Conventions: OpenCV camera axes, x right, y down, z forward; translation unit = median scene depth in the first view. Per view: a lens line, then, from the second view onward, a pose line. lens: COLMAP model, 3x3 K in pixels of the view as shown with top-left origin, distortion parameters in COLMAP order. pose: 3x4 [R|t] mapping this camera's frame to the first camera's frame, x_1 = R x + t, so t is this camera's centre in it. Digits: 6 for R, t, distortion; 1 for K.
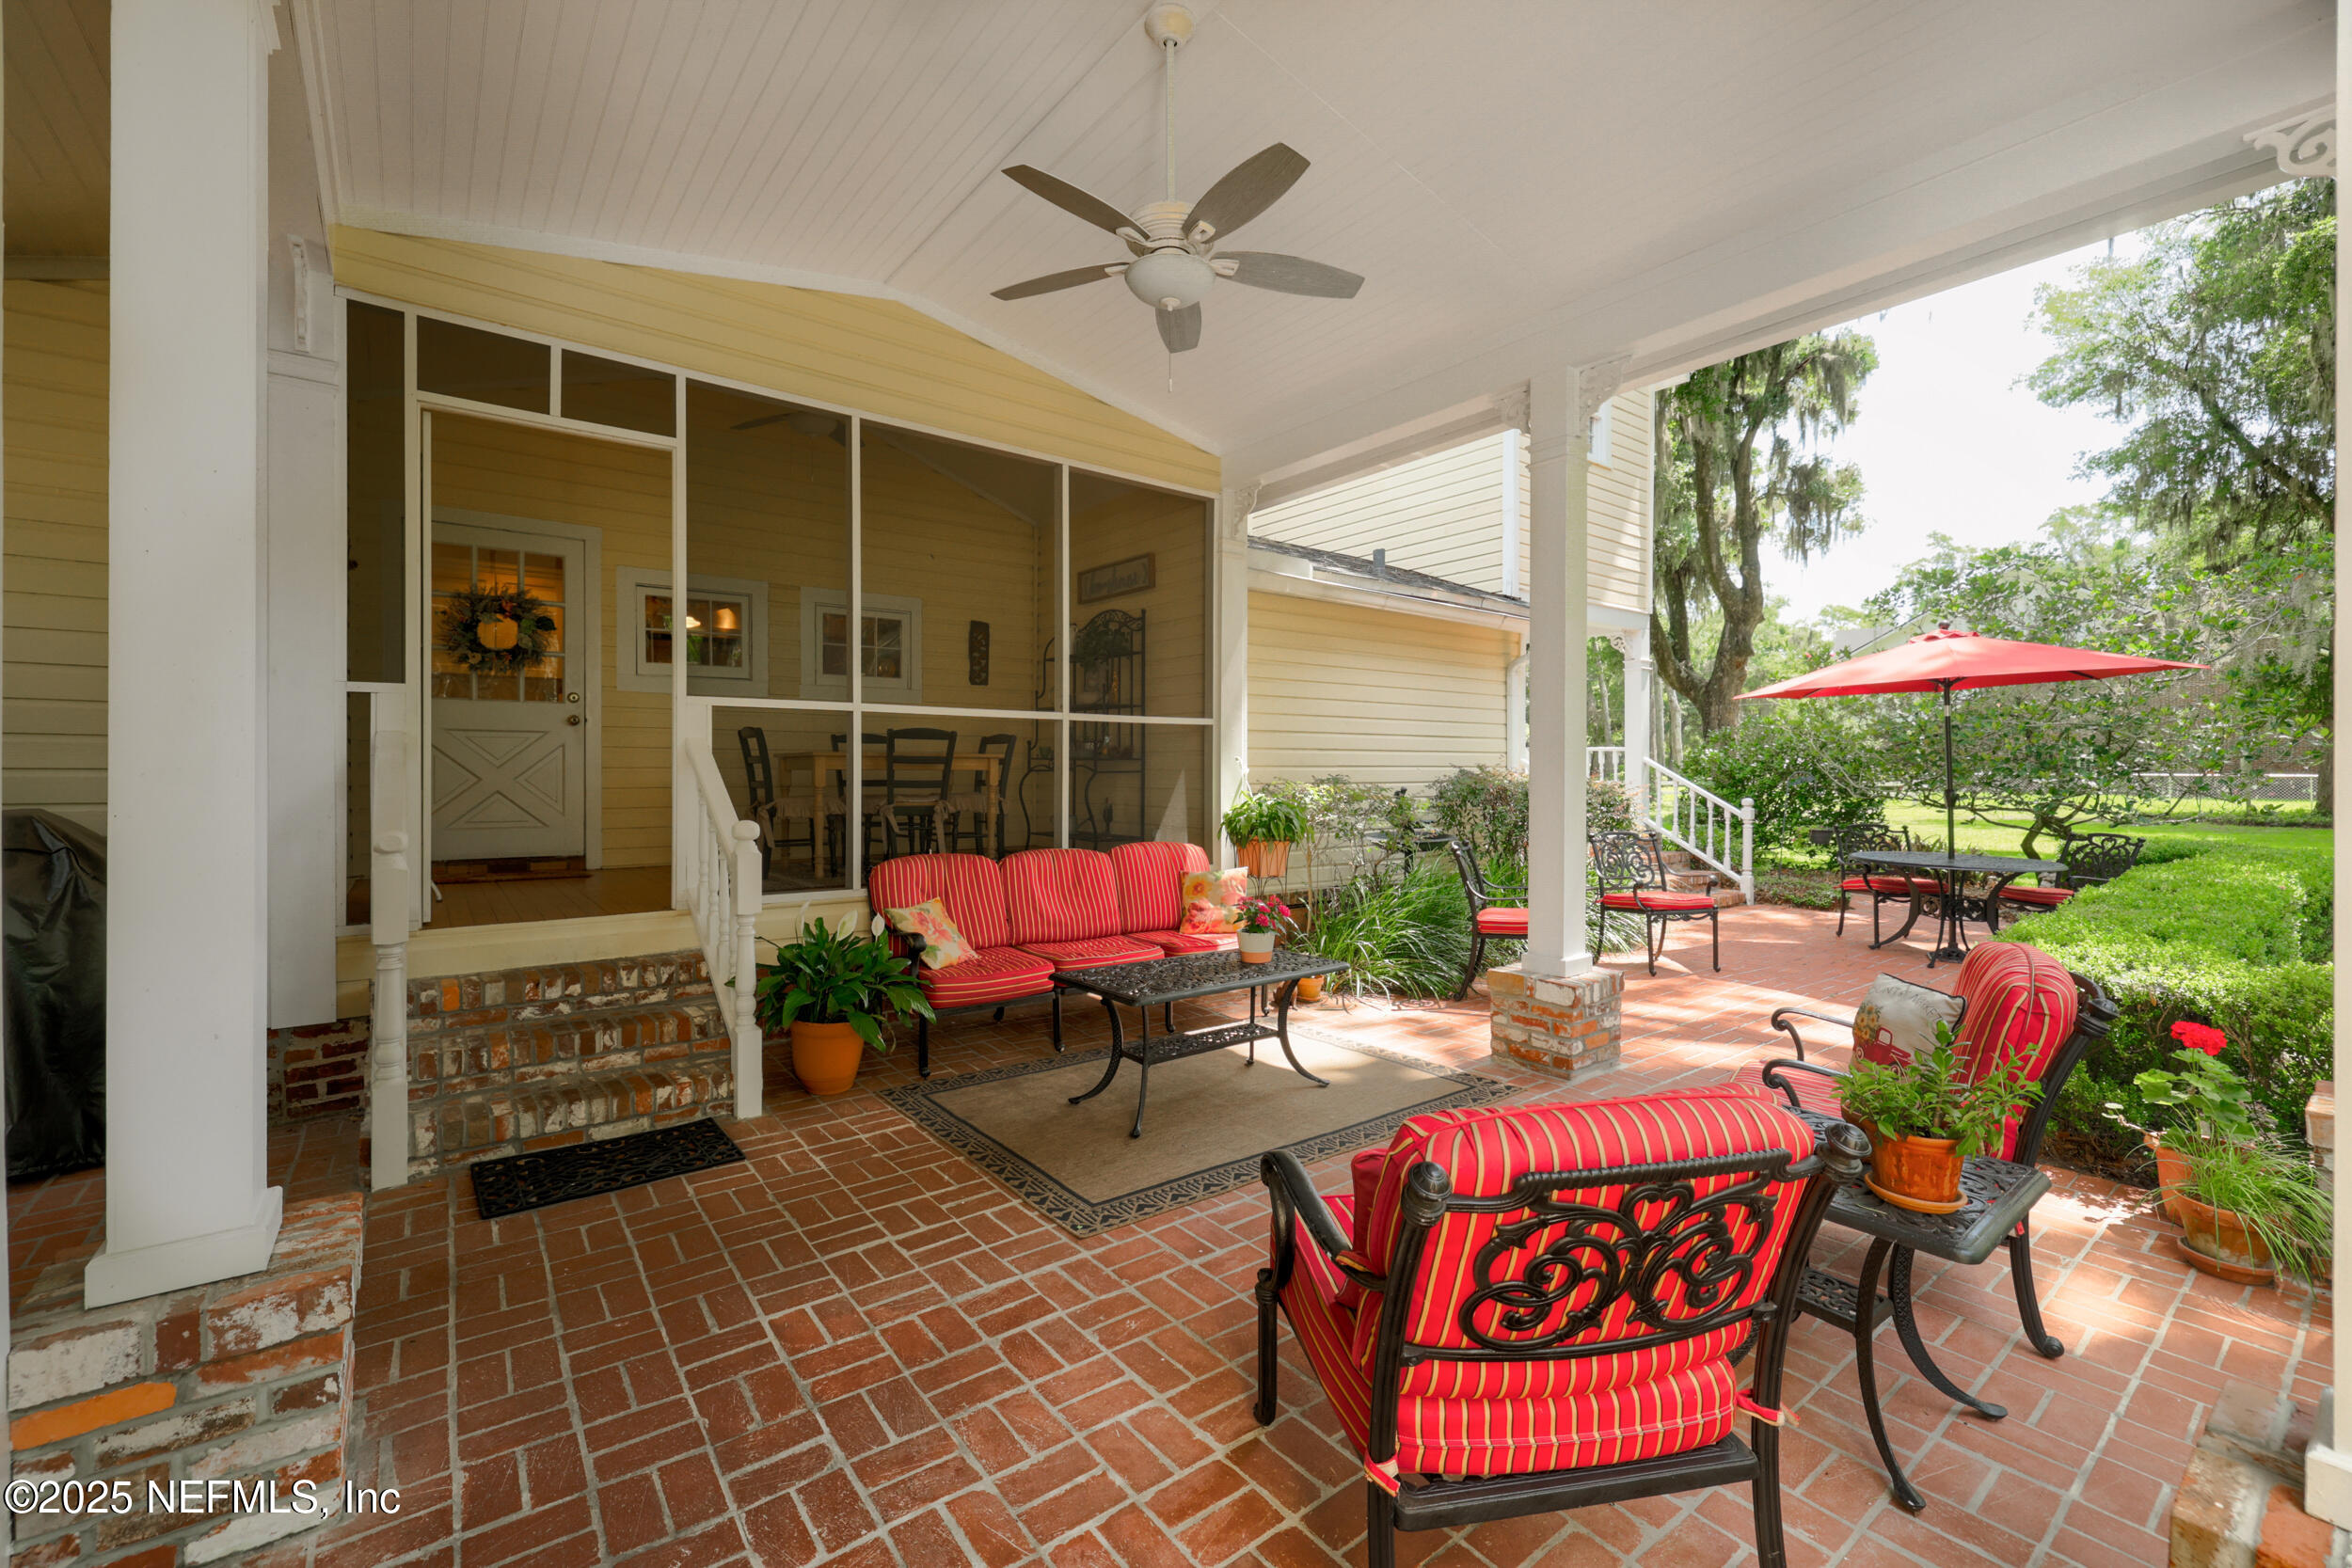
lens RADIAL K [[977.6, 0, 1149.2], [0, 977.6, 773.3], [0, 0, 1]] dist [-0.001477, -0.000246]
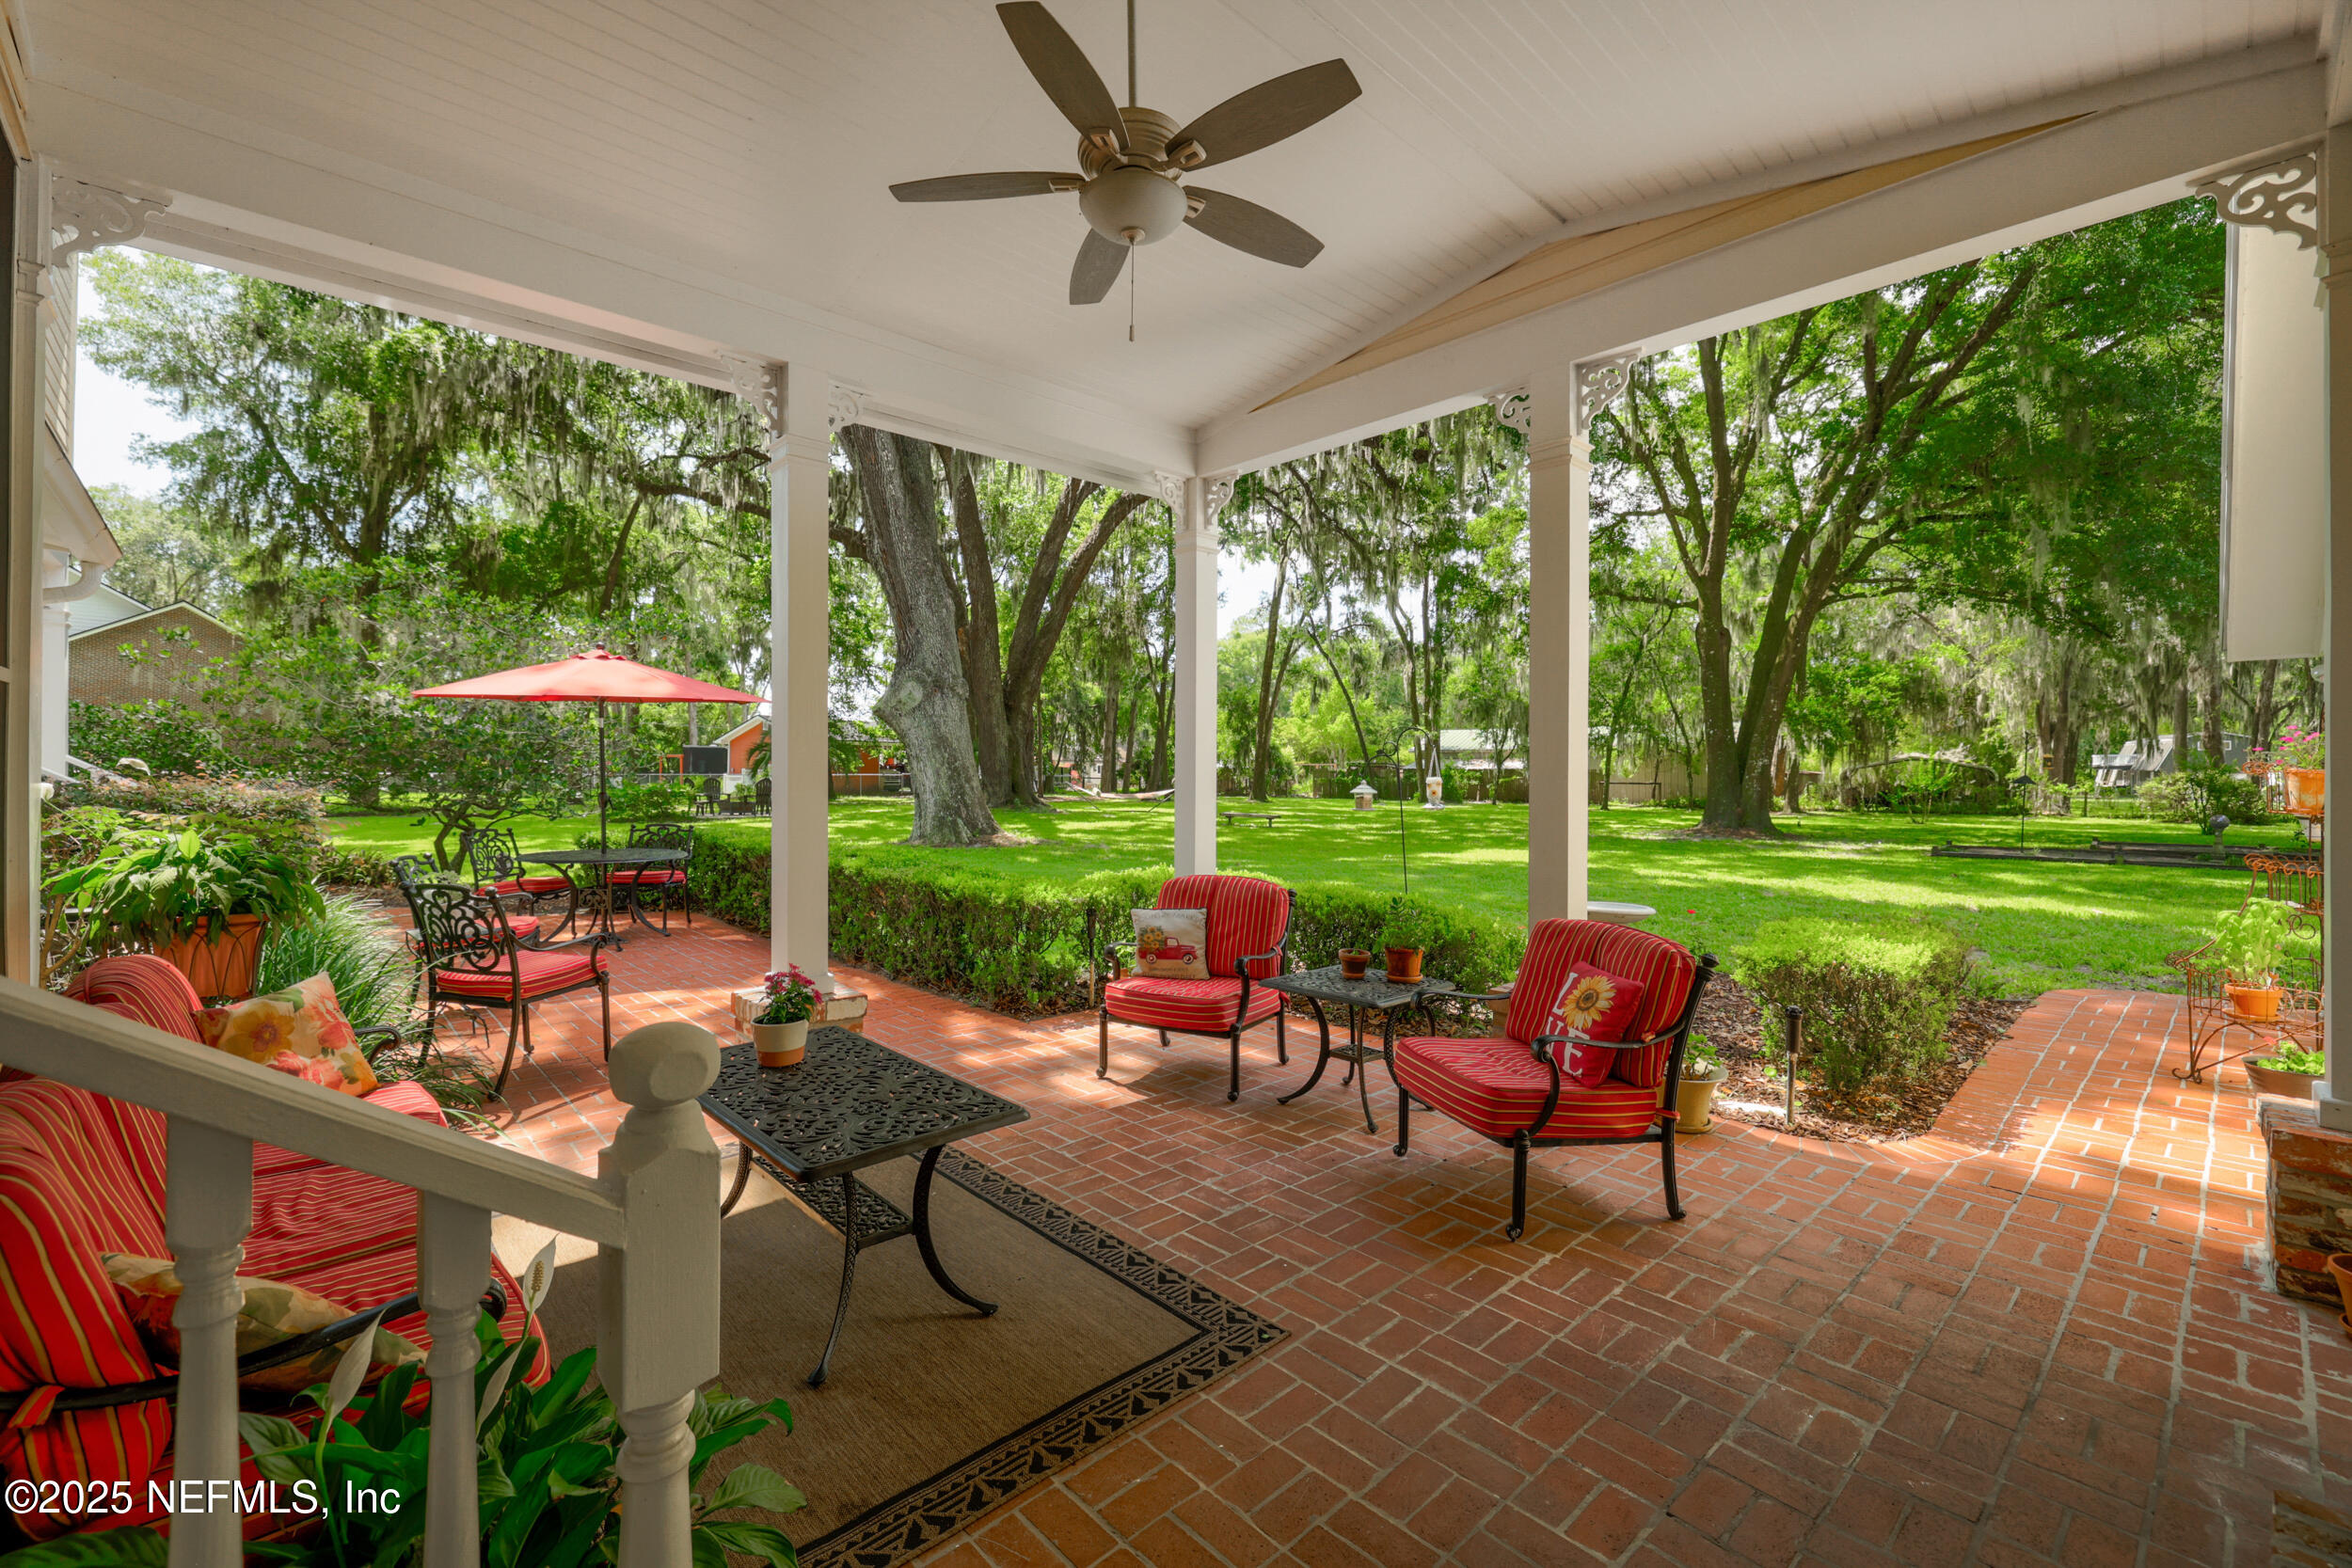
lens RADIAL K [[977.6, 0, 1149.2], [0, 977.6, 773.3], [0, 0, 1]] dist [-0.001477, -0.000246]
pose [[-0.095046, -0.006181, 0.995454, -0.092264], [0.001611, 0.999978, 0.006363, -0.003010], [-0.995472, 0.002209, -0.095034, 0.120653]]
